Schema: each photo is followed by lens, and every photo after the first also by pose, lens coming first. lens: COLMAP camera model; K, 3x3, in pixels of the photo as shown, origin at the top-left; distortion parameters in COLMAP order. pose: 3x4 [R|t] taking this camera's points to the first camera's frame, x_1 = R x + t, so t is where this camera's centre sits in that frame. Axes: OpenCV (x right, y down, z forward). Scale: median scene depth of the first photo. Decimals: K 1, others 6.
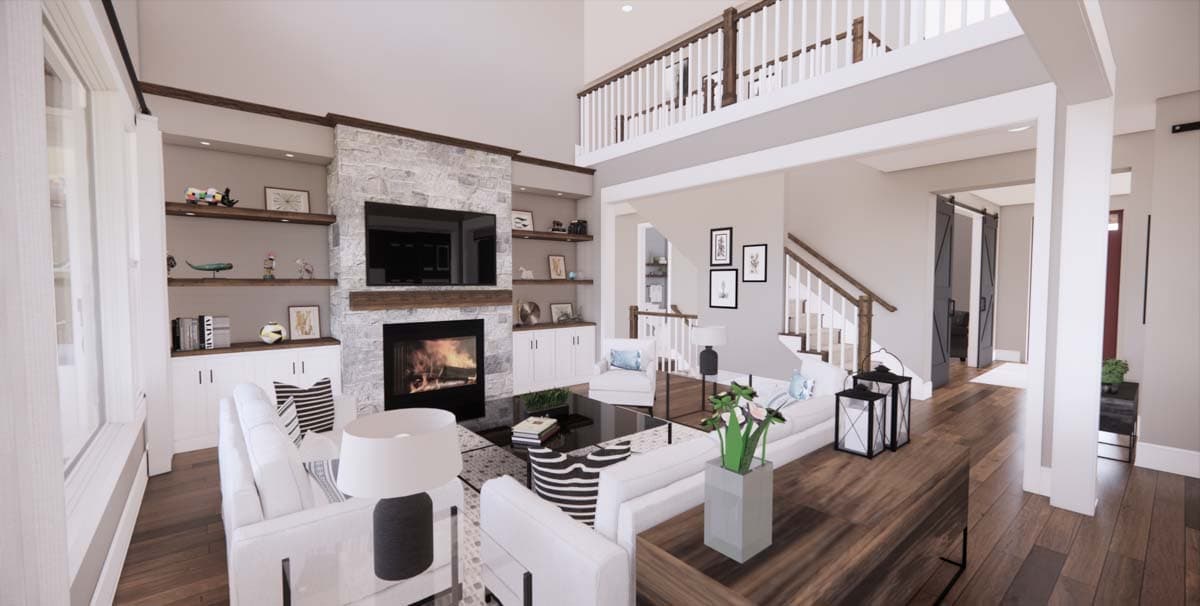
lens RADIAL K [[476.7, 0, 601.1], [0, 476.7, 307.1], [0, 0, 1]] dist [0.001350, 0.000010]
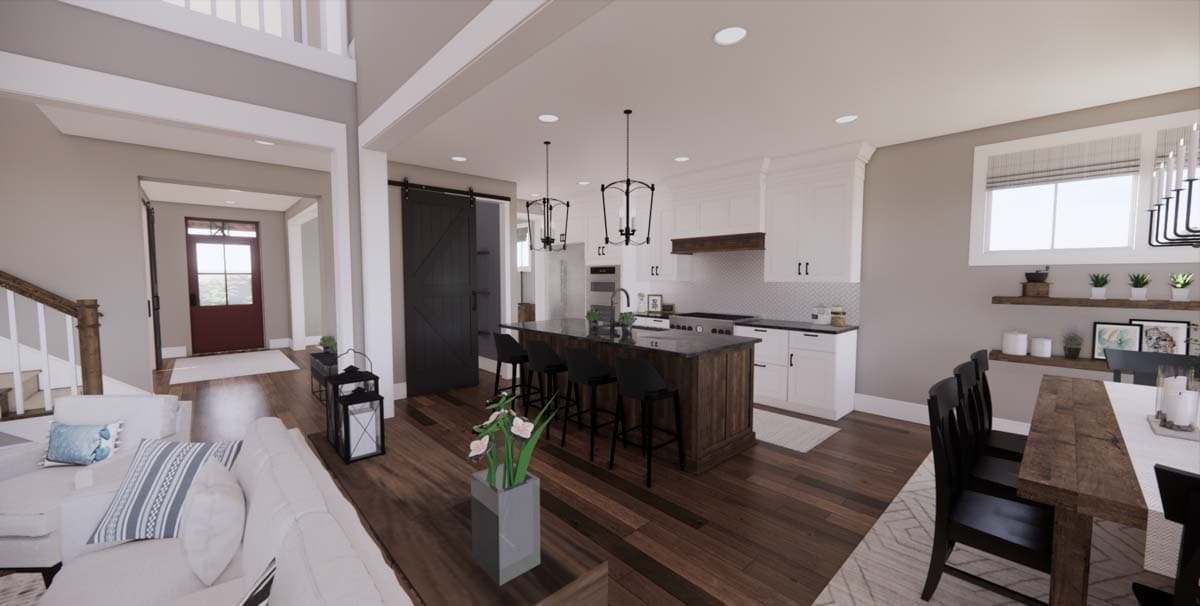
lens RADIAL K [[434.7, 0, 600.2], [0, 434.7, 299.3], [0, 0, 1]] dist [-0.001140, -0.000052]
pose [[-0.050819, -0.052988, 0.997301, -0.415150], [0.054281, 0.996969, 0.055736, -0.047610], [-0.997232, 0.056967, -0.047789, 0.605617]]
